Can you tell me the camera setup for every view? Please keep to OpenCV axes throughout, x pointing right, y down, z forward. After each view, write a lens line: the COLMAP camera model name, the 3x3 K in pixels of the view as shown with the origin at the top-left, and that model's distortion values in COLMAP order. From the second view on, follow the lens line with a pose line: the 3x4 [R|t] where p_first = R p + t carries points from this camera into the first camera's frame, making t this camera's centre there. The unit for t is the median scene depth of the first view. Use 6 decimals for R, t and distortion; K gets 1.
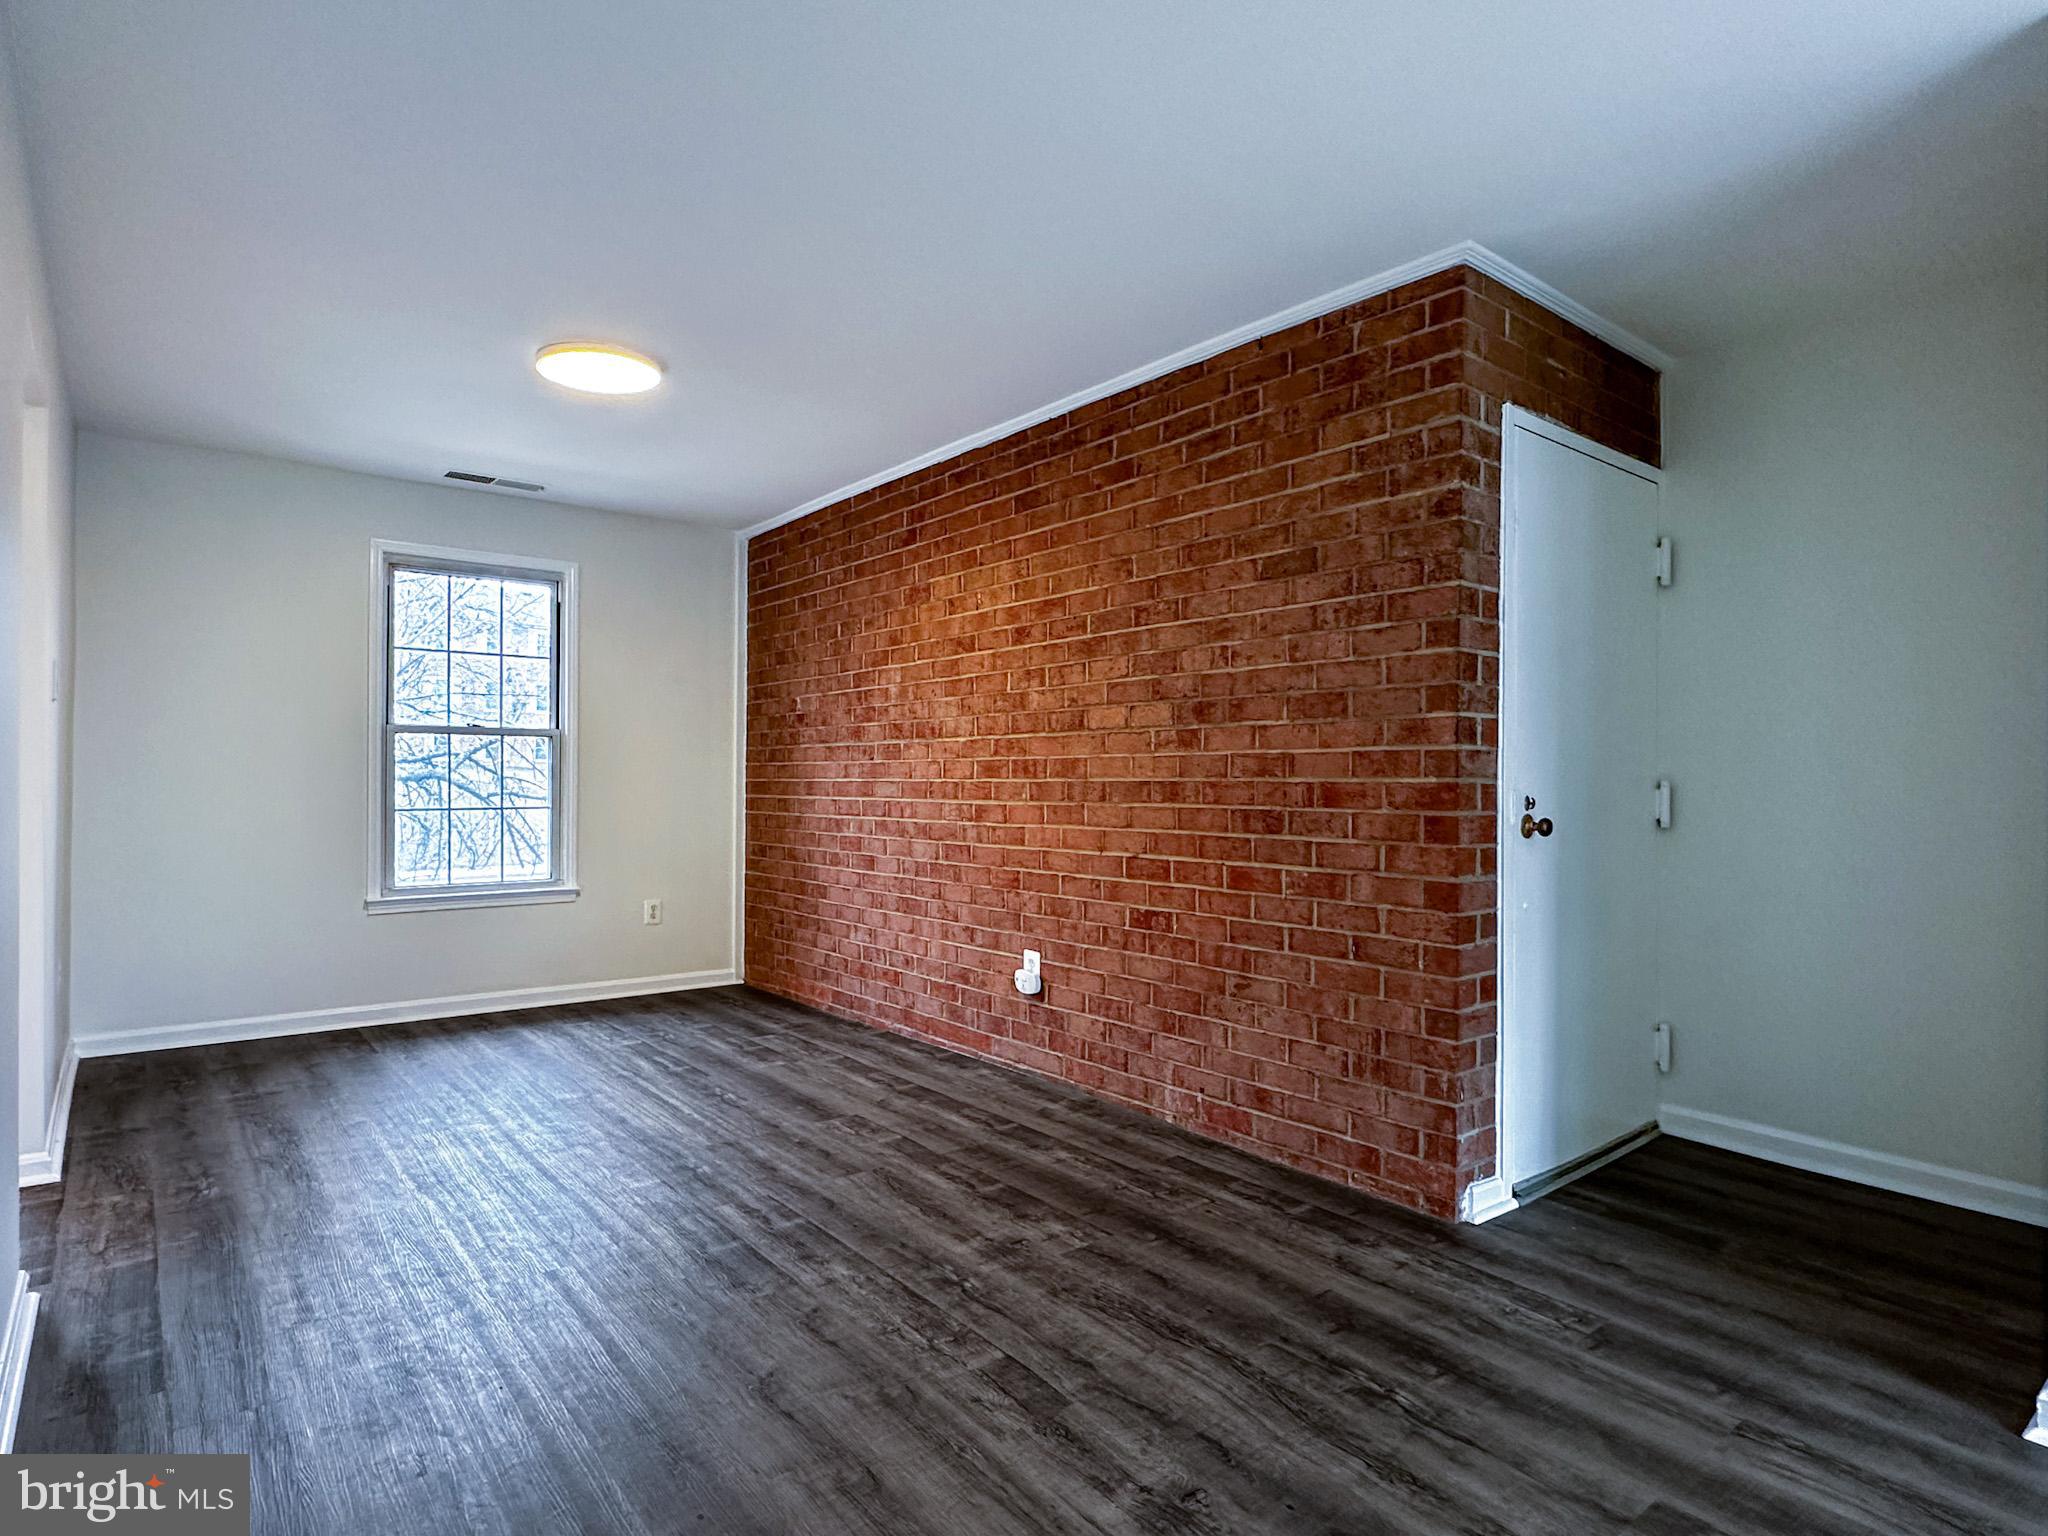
lens RADIAL K [[1115.8, 0, 1020.4], [0, 1115.8, 767.1], [0, 0, 1]] dist [-0.000138, 0.000222]
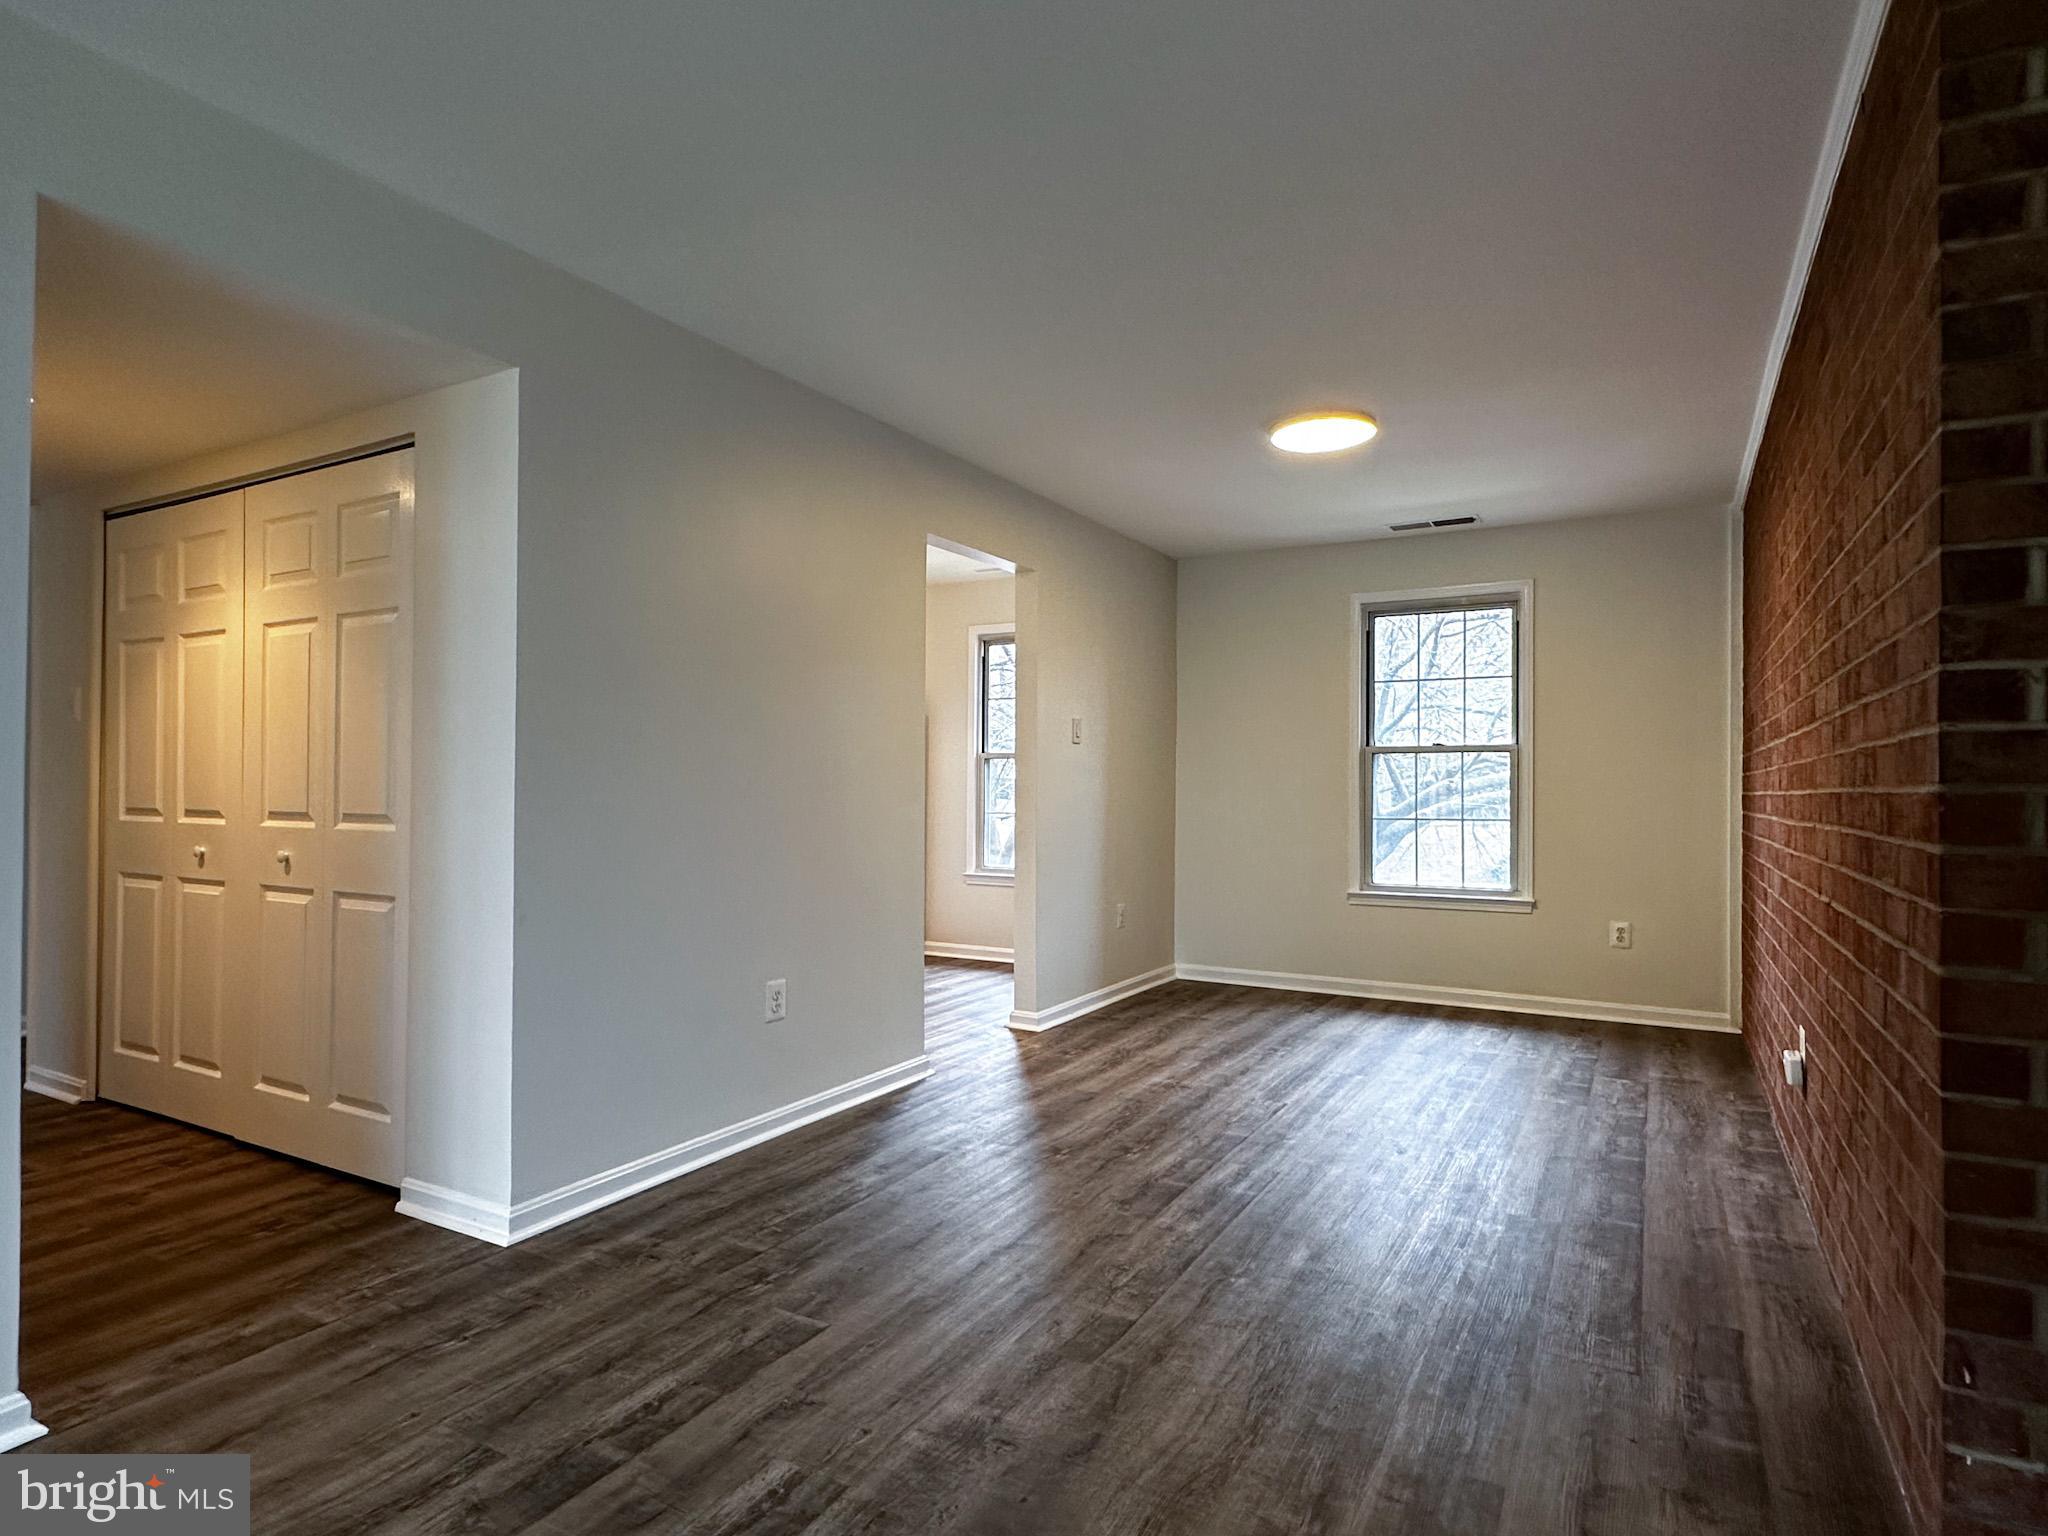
lens RADIAL K [[1115.8, 0, 1018.2], [0, 1115.8, 767.4], [0, 0, 1]] dist [-0.000138, 0.000222]
pose [[0.370565, -0.021231, -0.928564, 0.411962], [0.006955, 0.999774, -0.020083, 0.005159], [0.928781, 0.000984, 0.370629, 0.211518]]
